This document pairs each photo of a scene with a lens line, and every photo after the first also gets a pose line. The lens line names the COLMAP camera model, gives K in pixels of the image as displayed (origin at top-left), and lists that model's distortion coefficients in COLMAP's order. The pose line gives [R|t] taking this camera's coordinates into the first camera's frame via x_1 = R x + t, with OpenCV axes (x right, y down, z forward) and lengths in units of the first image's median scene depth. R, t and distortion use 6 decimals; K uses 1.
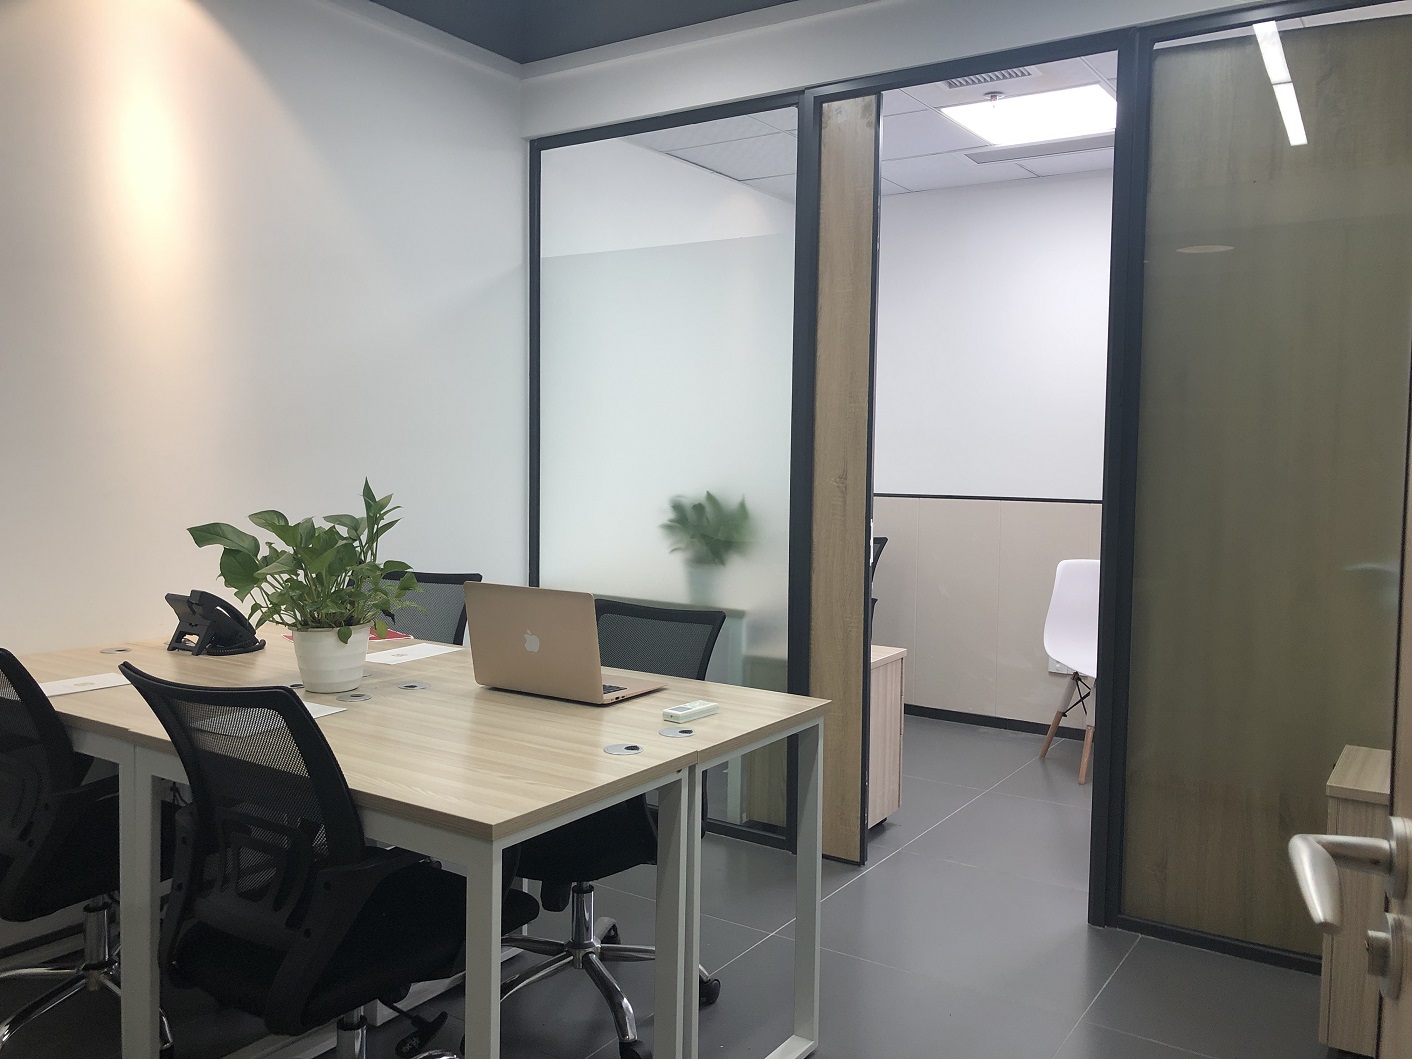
lens RADIAL K [[1164.6, 0, 707.6], [0, 1164.6, 527.0], [0, 0, 1]] dist [0.036634, -0.015221]
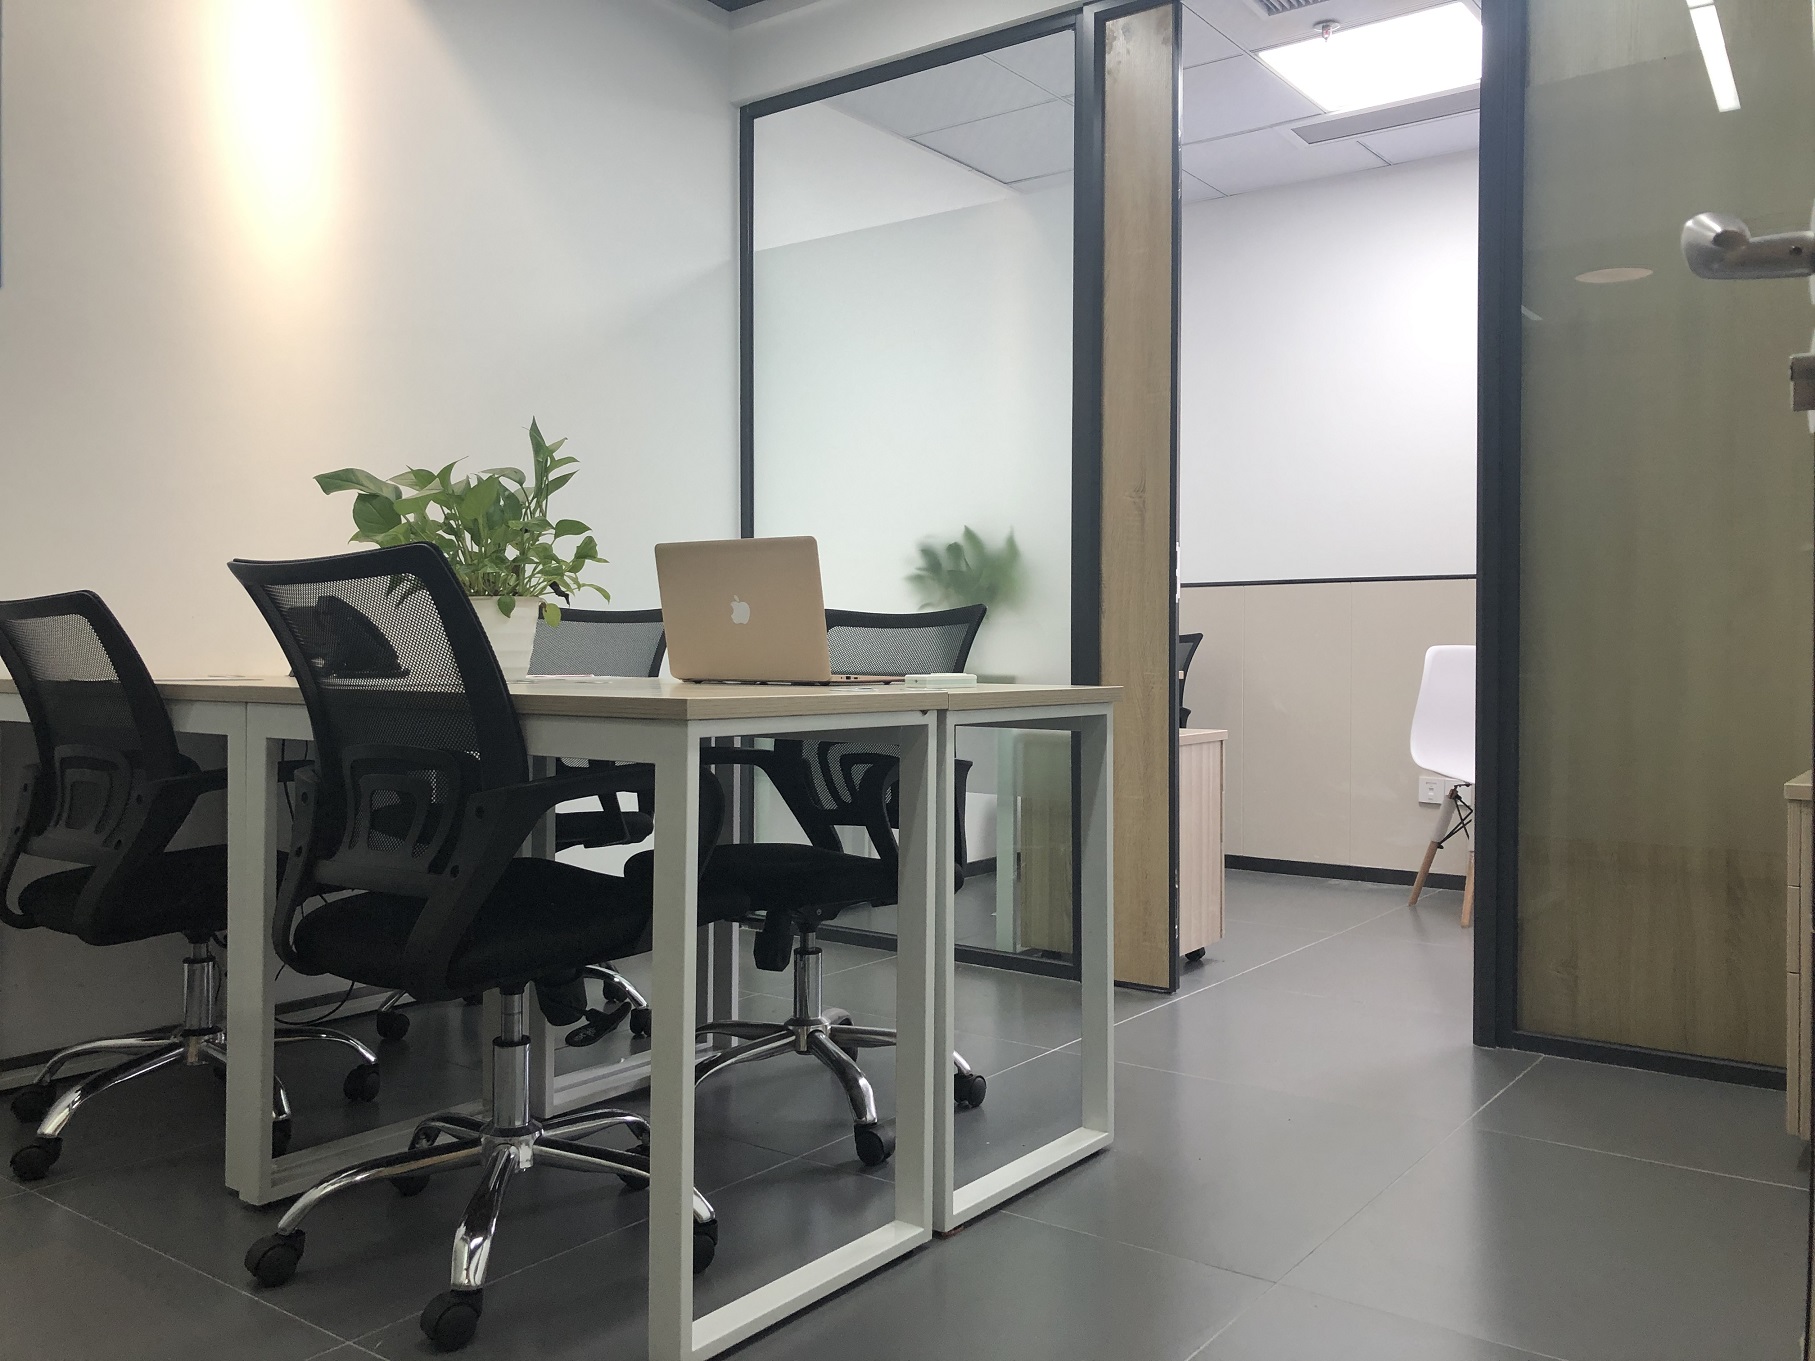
lens RADIAL K [[1497.0, 0, 900.5], [0, 1497.0, 677.7], [0, 0, 1]] dist [0.036634, -0.015221]
pose [[0.998734, -0.010916, -0.049112, 0.004838], [0.008280, 0.998530, -0.053568, 0.138792], [0.049625, 0.053093, 0.997356, -0.001956]]
